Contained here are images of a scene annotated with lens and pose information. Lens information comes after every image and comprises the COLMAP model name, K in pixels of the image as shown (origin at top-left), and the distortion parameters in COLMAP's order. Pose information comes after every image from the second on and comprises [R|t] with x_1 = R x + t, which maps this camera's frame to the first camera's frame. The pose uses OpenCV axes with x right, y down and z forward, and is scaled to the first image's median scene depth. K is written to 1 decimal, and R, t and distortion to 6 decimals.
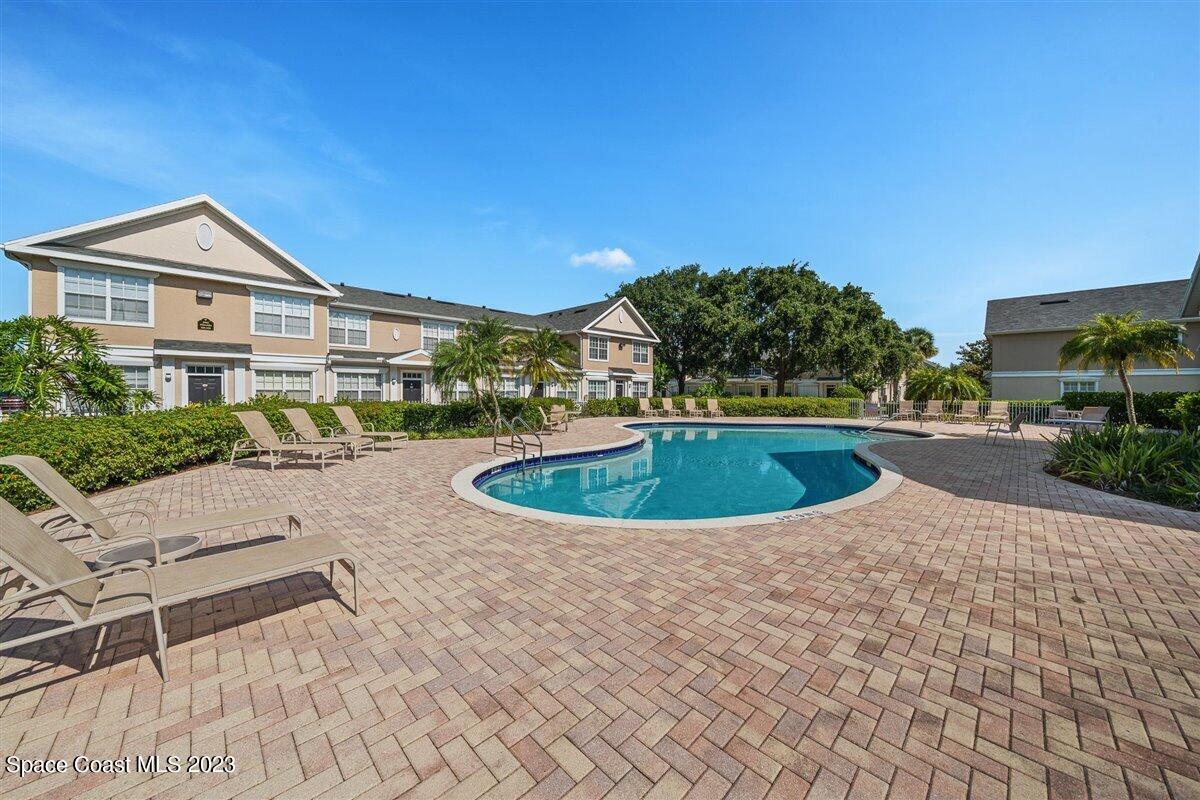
lens RADIAL K [[429.9, 0, 600.0], [0, 429.9, 395.8], [0, 0, 1]] dist [-0.002648, -0.000132]
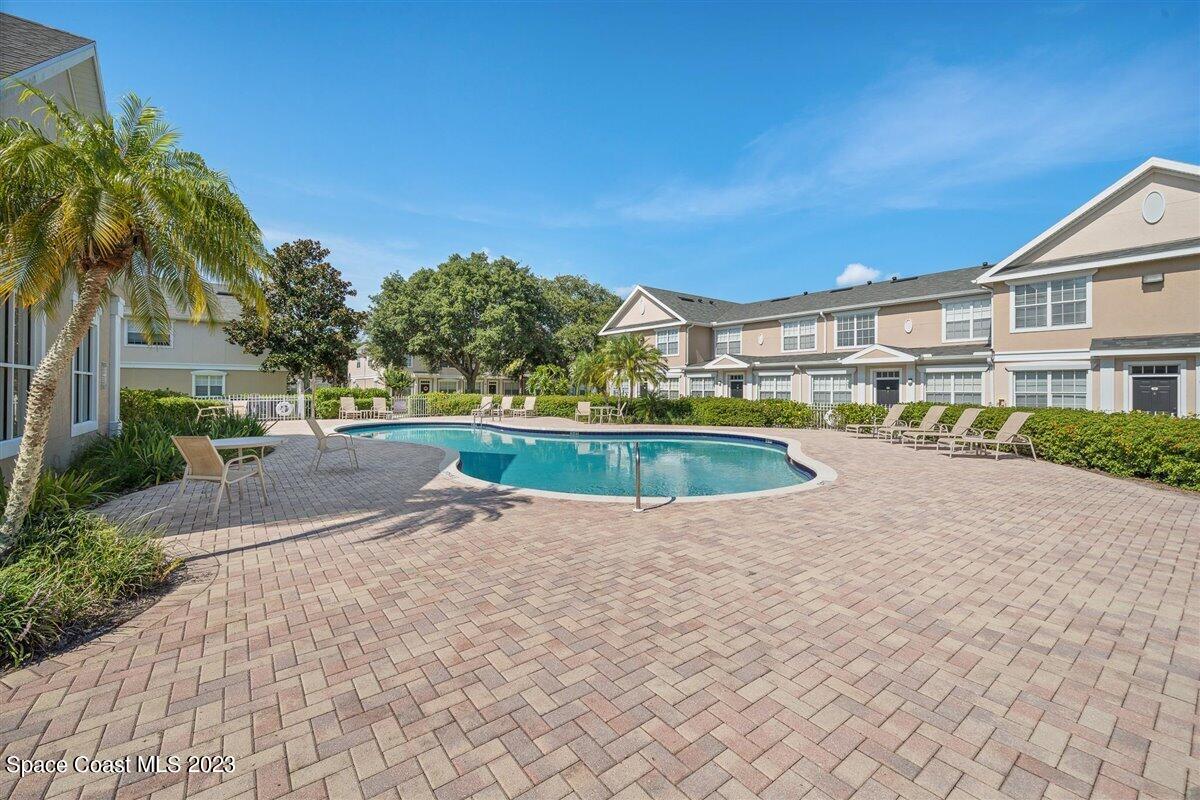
lens RADIAL K [[443.7, 0, 598.0], [0, 443.7, 393.1], [0, 0, 1]] dist [-0.003715, -0.000264]
pose [[-0.105250, 0.002352, -0.994443, 0.469747], [-0.018903, 0.999812, 0.004365, -0.002864], [0.994266, 0.019257, -0.105186, 0.483959]]
